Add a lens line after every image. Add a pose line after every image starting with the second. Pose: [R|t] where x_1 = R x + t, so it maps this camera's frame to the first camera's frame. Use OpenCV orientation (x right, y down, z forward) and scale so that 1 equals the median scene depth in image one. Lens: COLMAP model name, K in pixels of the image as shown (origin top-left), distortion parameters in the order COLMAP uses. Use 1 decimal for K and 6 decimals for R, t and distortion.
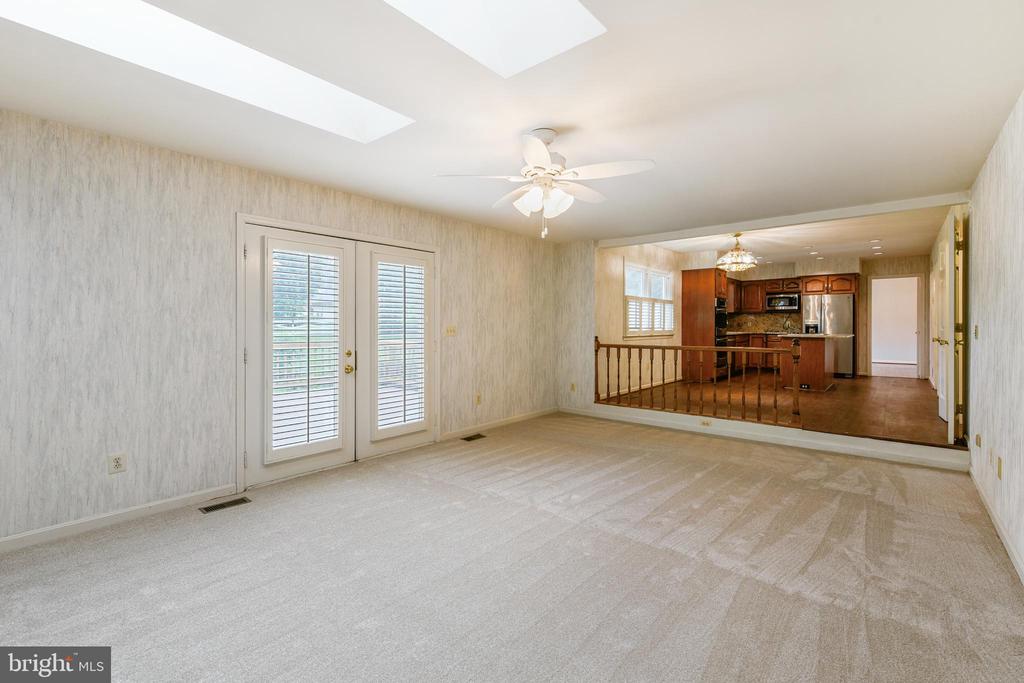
lens RADIAL K [[453.9, 0, 511.0], [0, 453.9, 332.2], [0, 0, 1]] dist [0.011108, -0.000191]
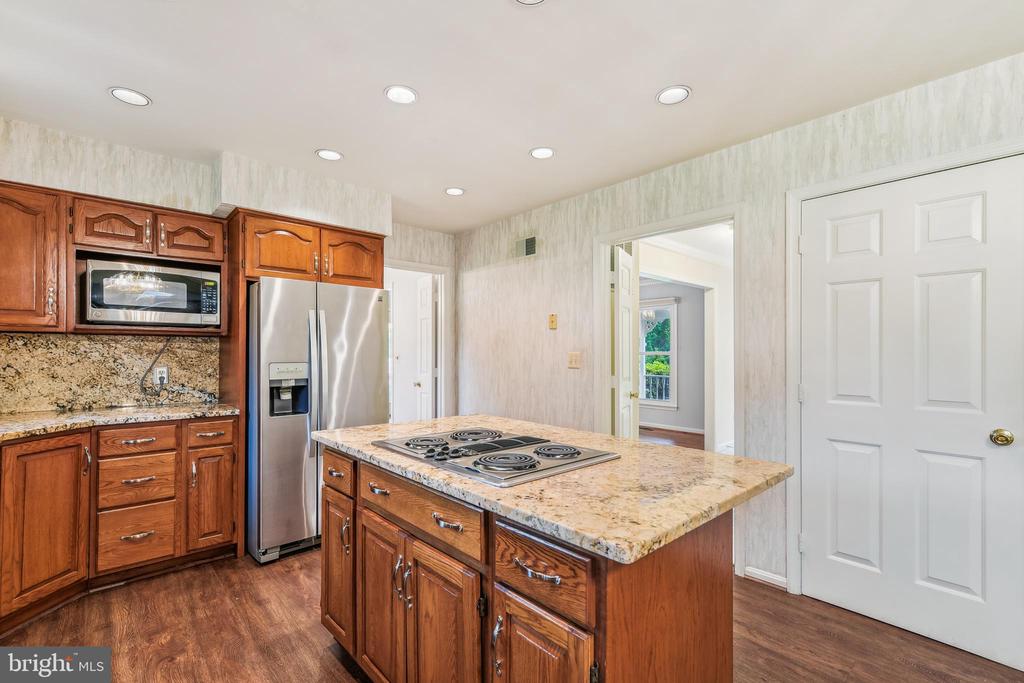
lens RADIAL K [[453.9, 0, 513.3], [0, 453.9, 343.4], [0, 0, 1]] dist [0.011108, -0.000191]
pose [[0.993747, 0.008025, -0.111364, 0.839924], [-0.009637, 0.999856, -0.013945, -0.036547], [0.111236, 0.014931, 0.993682, 0.740461]]
